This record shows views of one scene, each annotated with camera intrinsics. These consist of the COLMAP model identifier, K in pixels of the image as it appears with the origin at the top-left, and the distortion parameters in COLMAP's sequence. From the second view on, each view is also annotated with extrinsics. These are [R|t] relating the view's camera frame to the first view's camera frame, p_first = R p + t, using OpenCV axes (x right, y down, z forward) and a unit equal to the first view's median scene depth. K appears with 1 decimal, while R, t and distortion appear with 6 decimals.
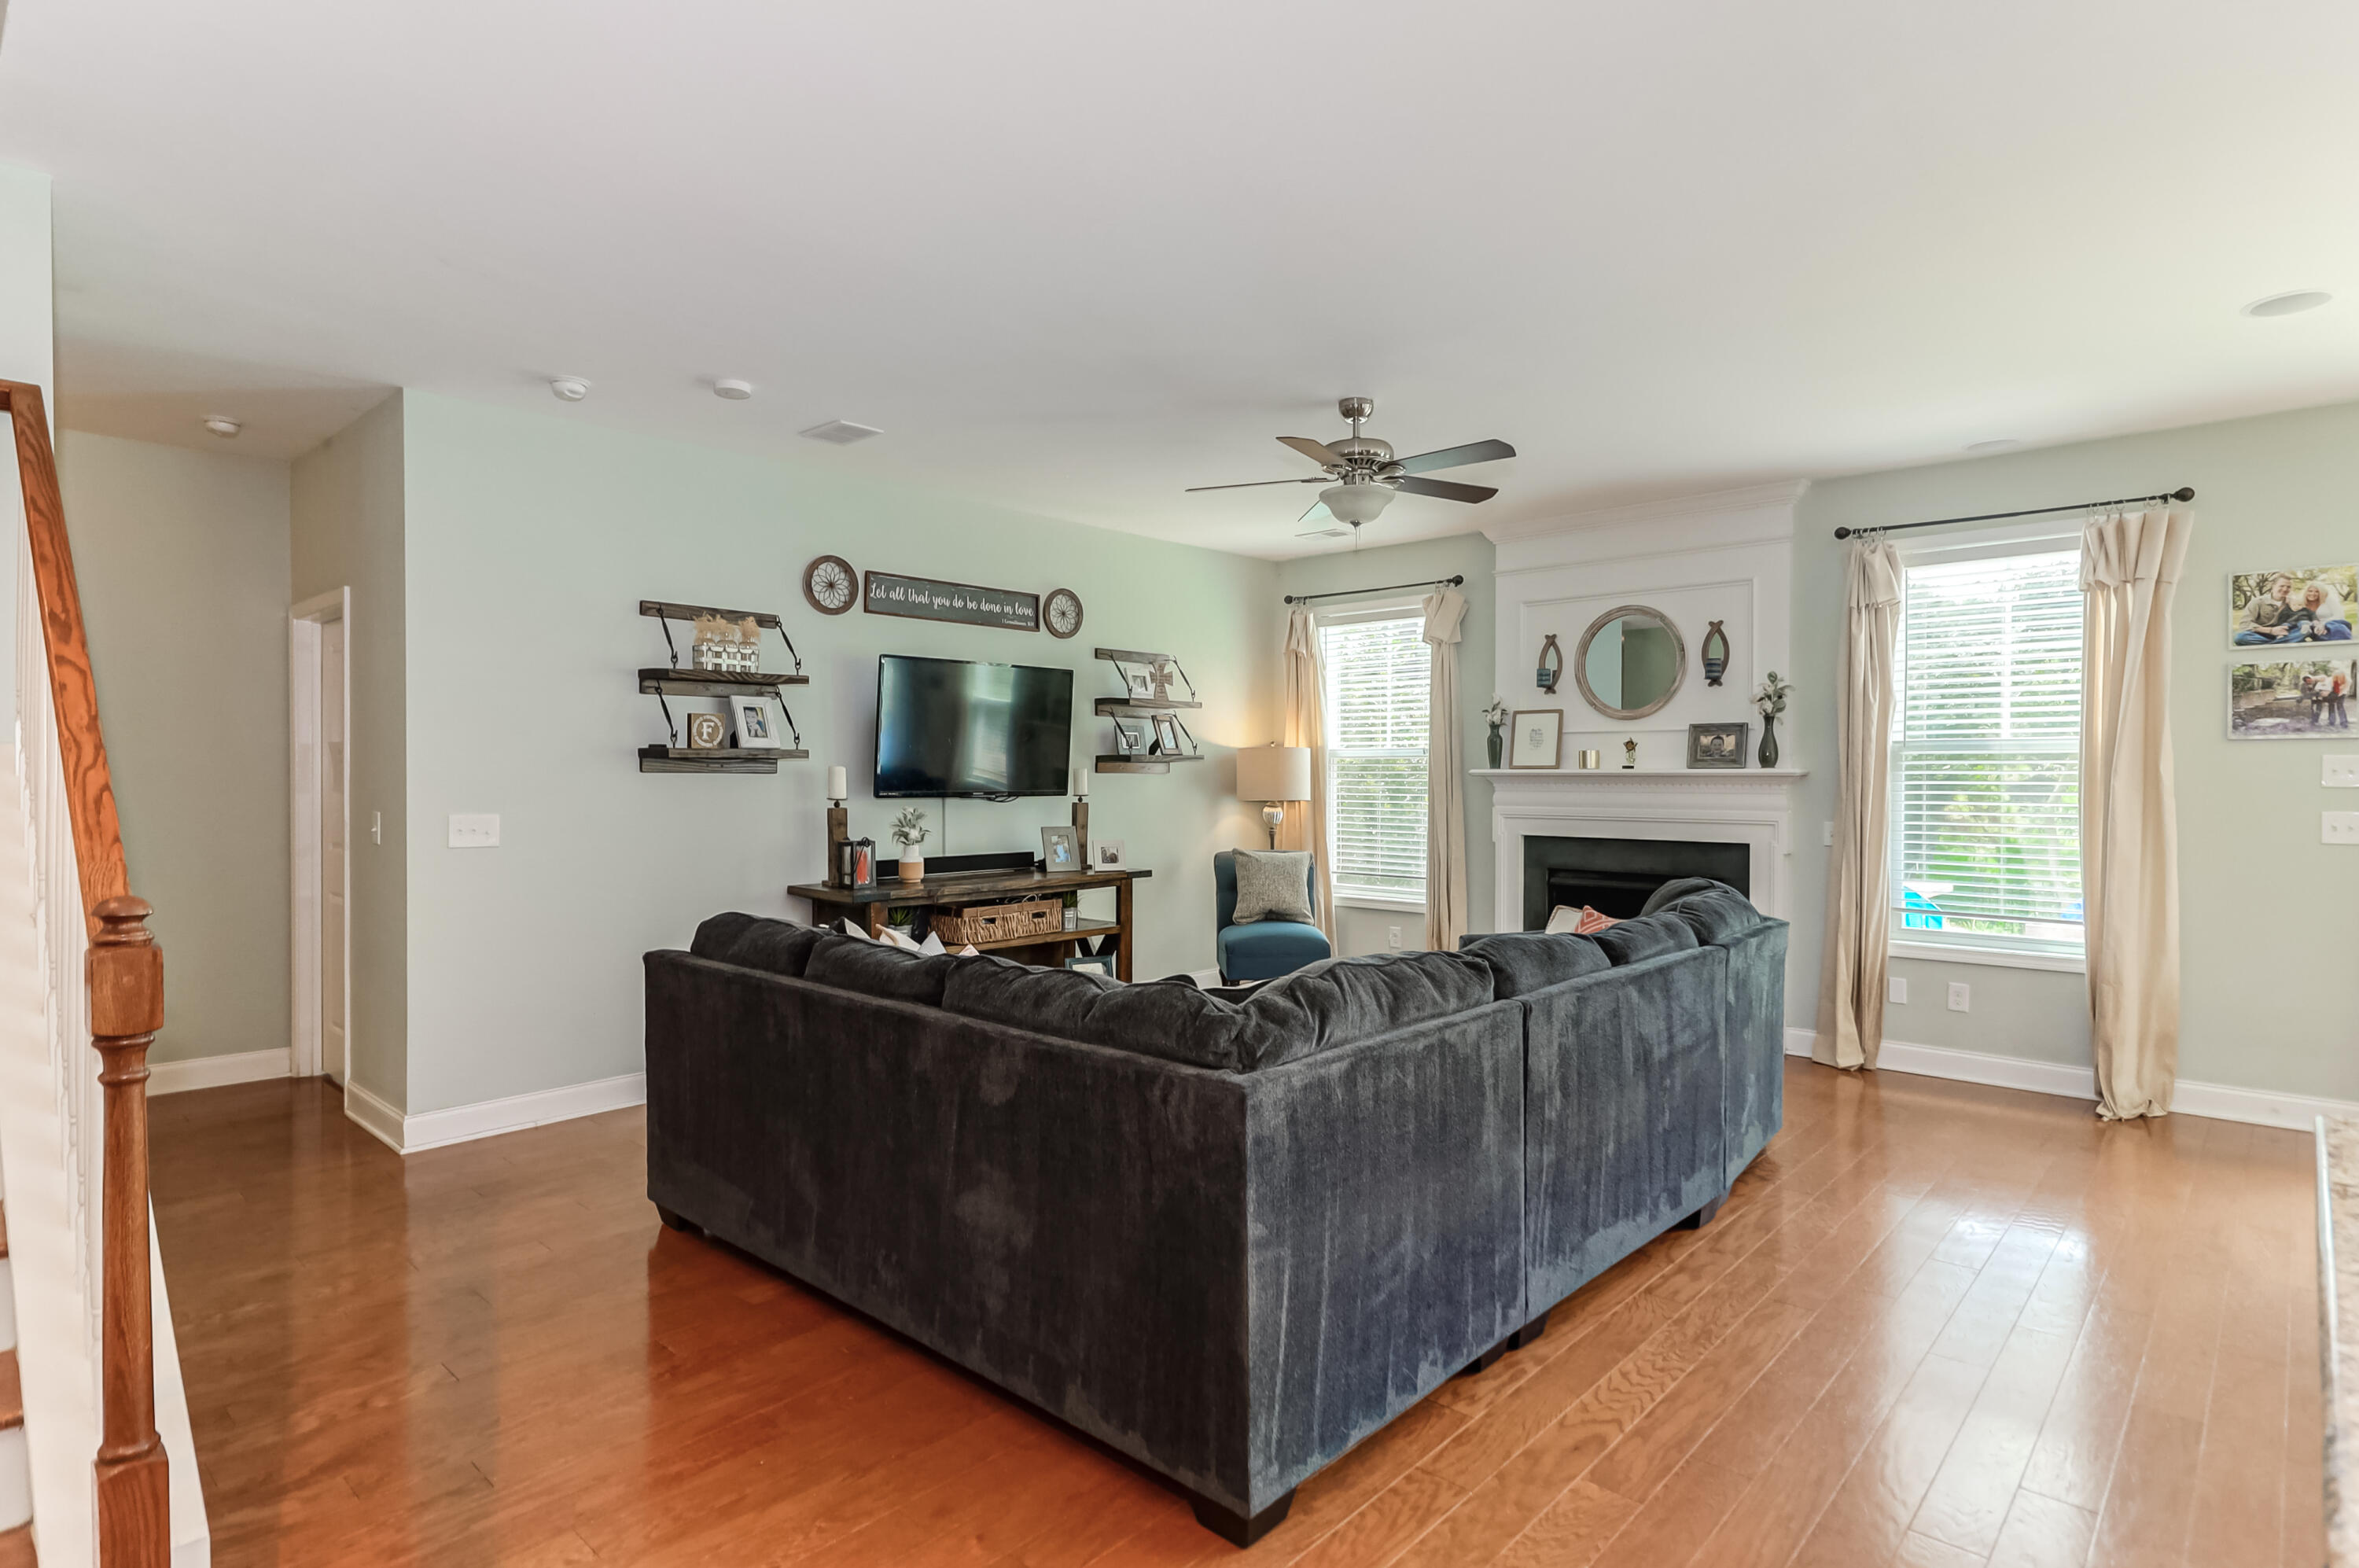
lens RADIAL K [[1218.2, 0, 1188.0], [0, 1218.2, 777.1], [0, 0, 1]] dist [0.003596, -0.006554]
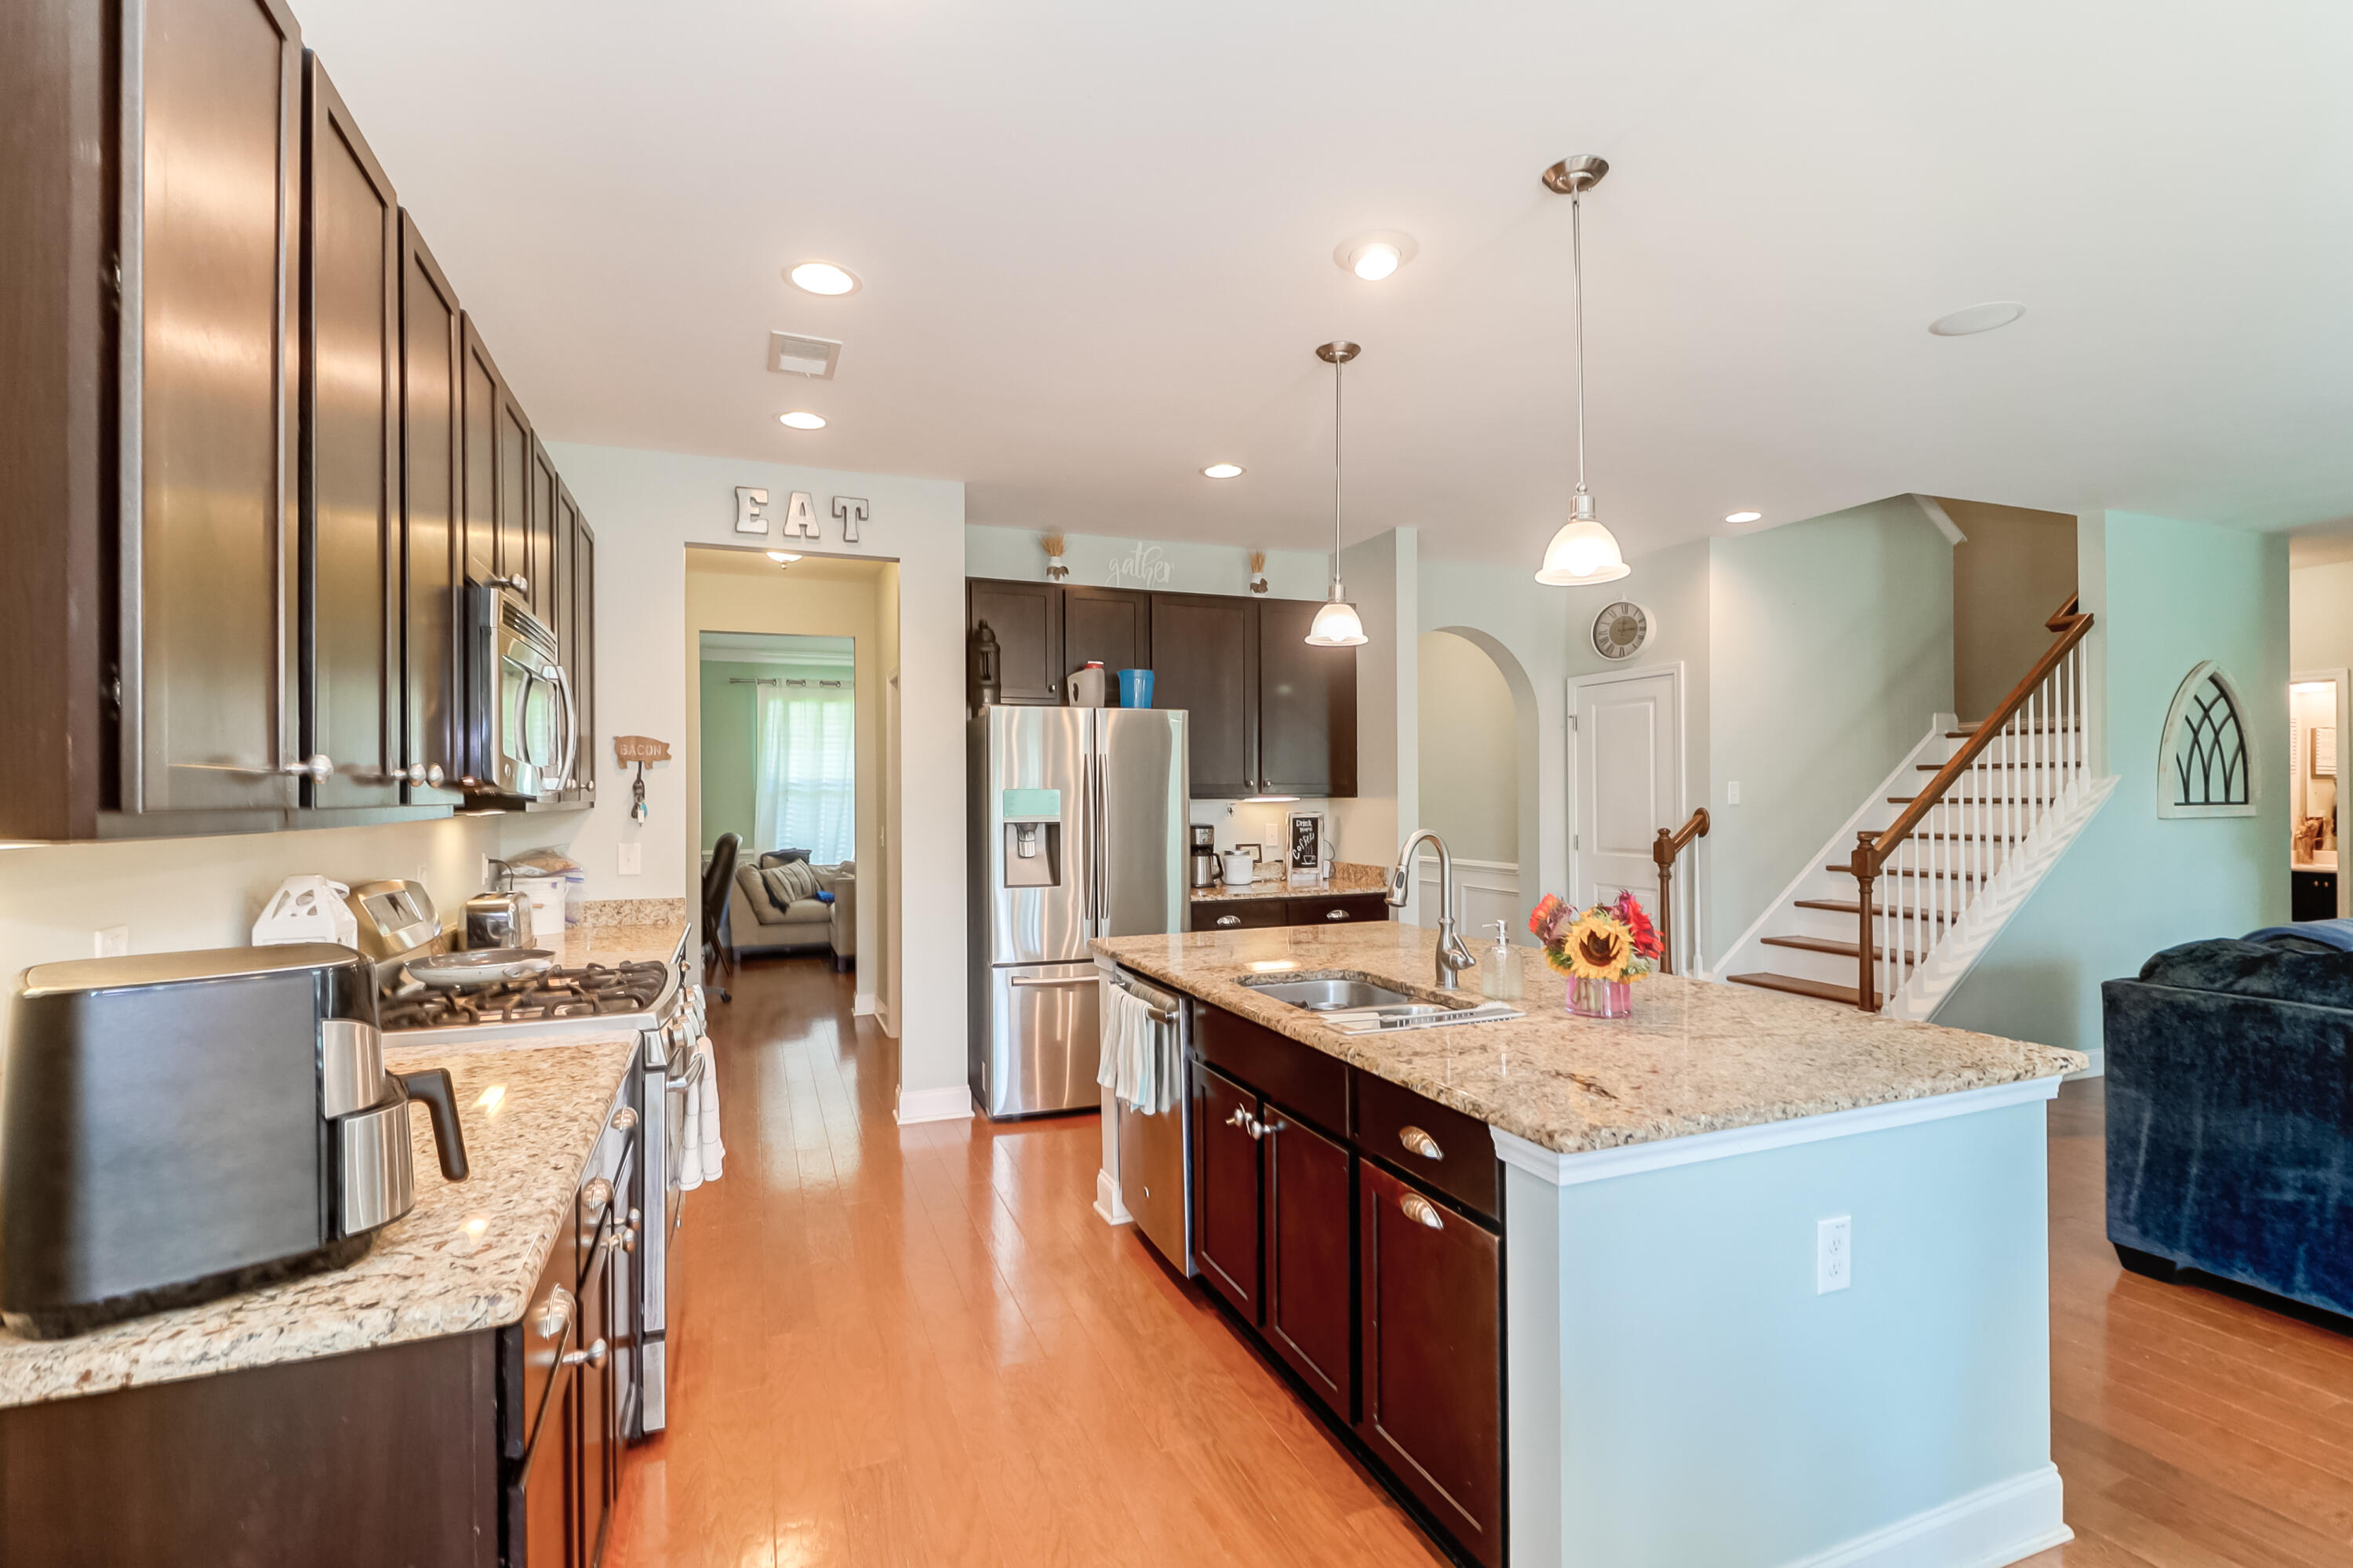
lens RADIAL K [[1077.8, 0, 1189.0], [0, 1077.8, 796.4], [0, 0, 1]] dist [0.015853, -0.011521]
pose [[-0.427055, 0.003560, -0.904218, 0.711563], [0.002101, 0.999993, 0.002945, -0.002990], [0.904223, -0.000643, -0.427060, 0.182543]]
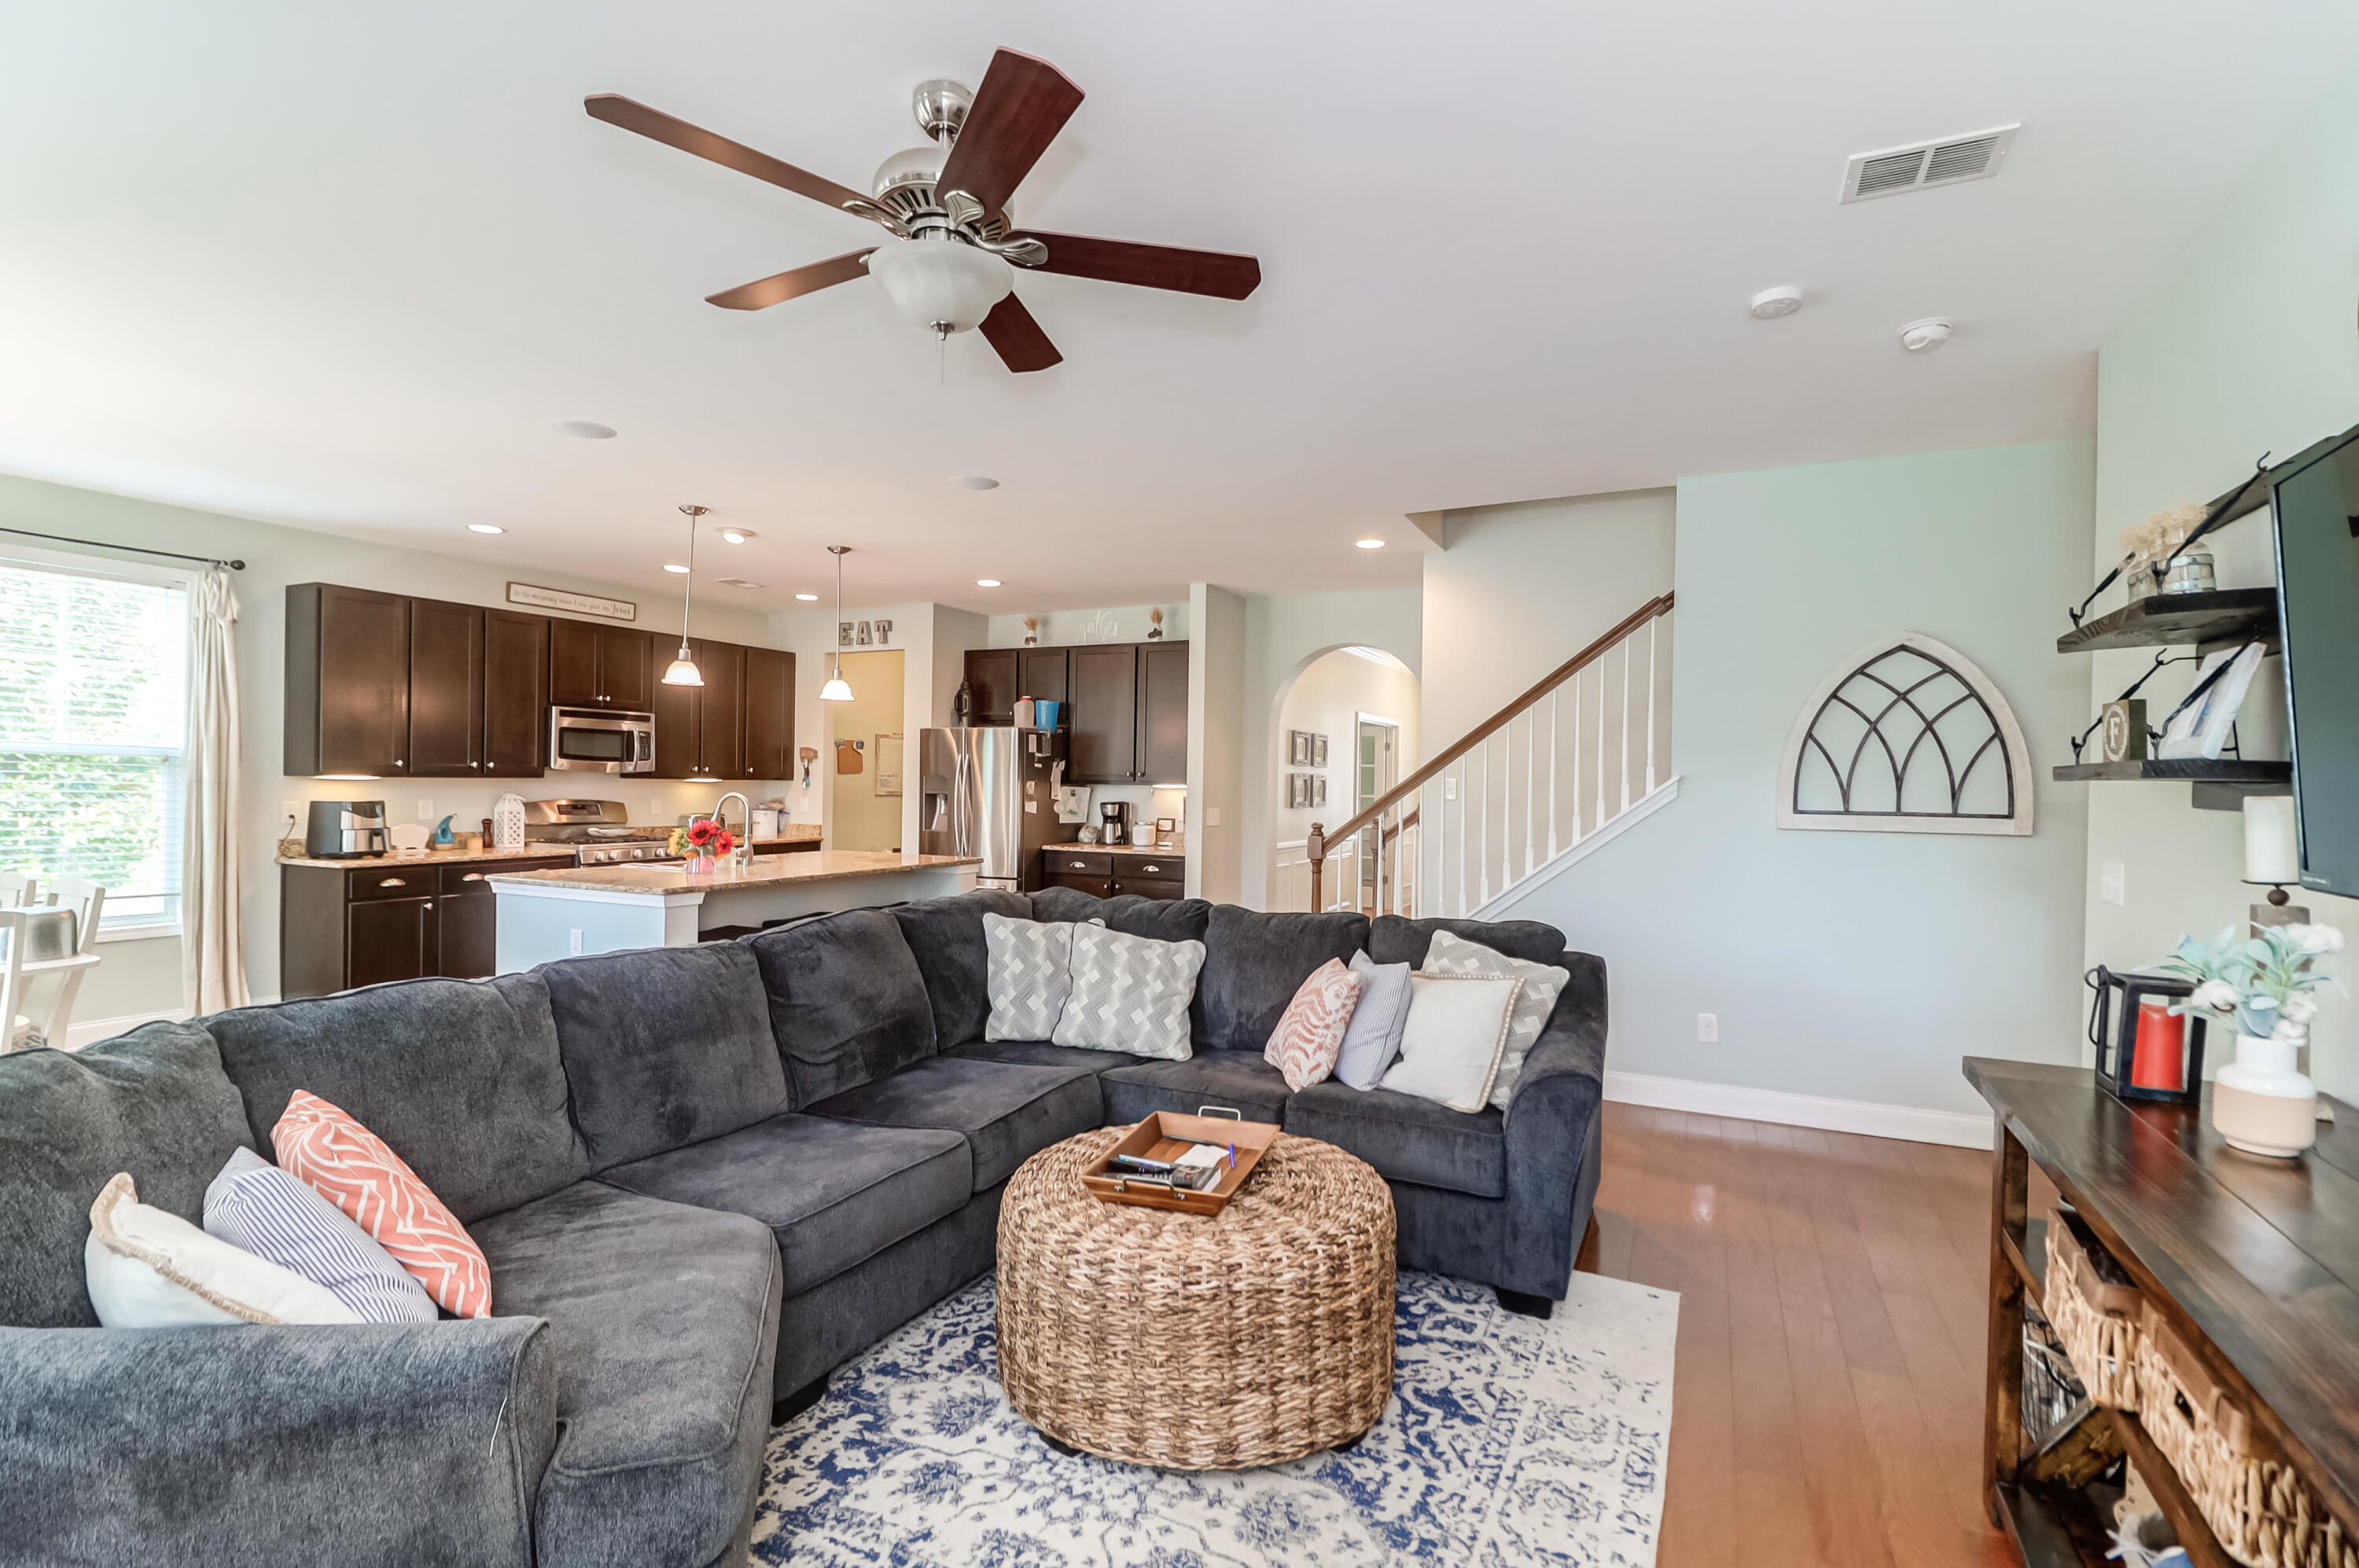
lens RADIAL K [[1080.5, 0, 1189.0], [0, 1080.5, 789.5], [0, 0, 1]] dist [0.015853, -0.011521]
pose [[-0.956452, -0.012926, -0.291604, 0.135108], [-0.016938, 0.999793, 0.011236, -0.008732], [0.291398, 0.015686, -0.956473, 1.183786]]
